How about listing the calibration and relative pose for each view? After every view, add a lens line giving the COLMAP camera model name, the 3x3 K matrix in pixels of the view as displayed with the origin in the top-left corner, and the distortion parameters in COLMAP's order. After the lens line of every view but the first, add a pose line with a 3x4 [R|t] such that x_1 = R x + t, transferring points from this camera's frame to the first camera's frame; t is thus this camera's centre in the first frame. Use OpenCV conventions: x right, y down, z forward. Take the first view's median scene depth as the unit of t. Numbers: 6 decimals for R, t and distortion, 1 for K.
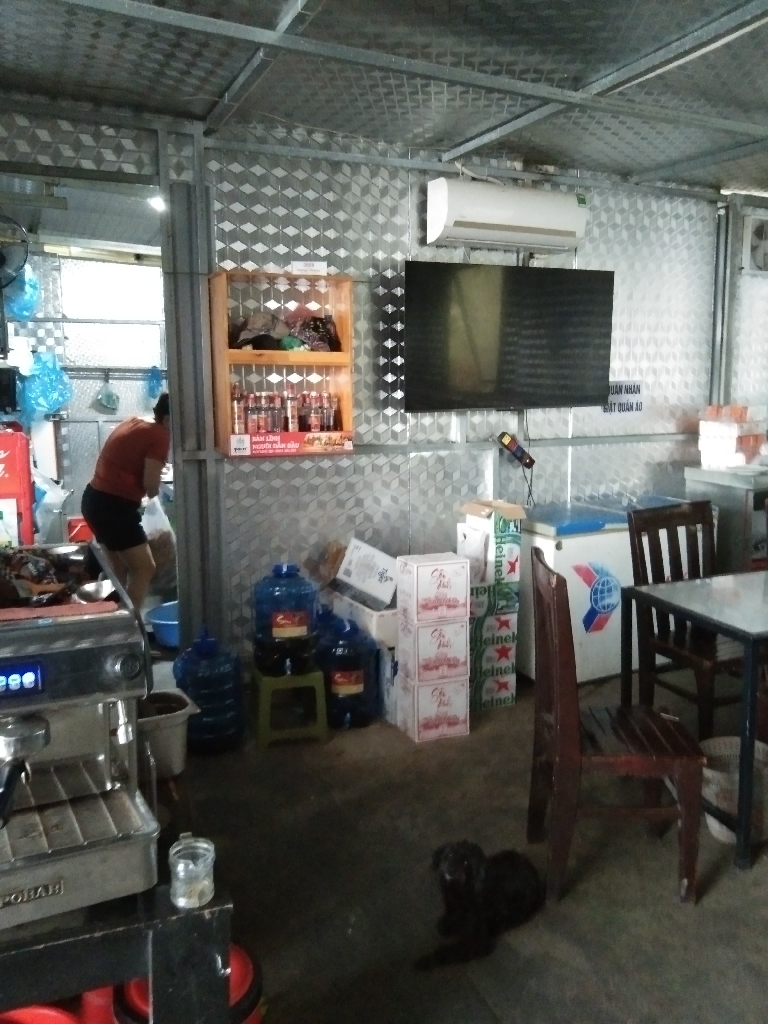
lens RADIAL K [[805.8, 0, 384.0], [0, 805.8, 512.0], [0, 0, 1]] dist [0.072347, -0.206336]
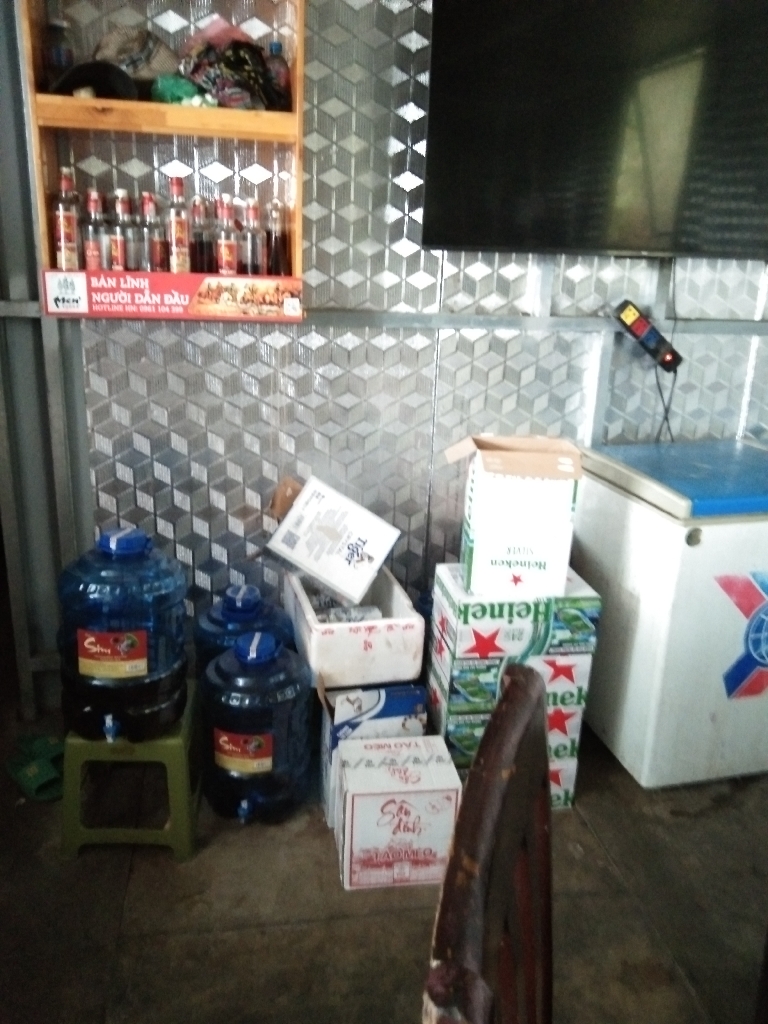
lens RADIAL K [[805.8, 0, 384.0], [0, 805.8, 512.0], [0, 0, 1]] dist [0.072347, -0.206336]
pose [[0.973397, 0.109567, -0.201229, 0.129552], [-0.076679, 0.983388, 0.164524, -0.041711], [0.215913, -0.144717, 0.965629, 0.477528]]
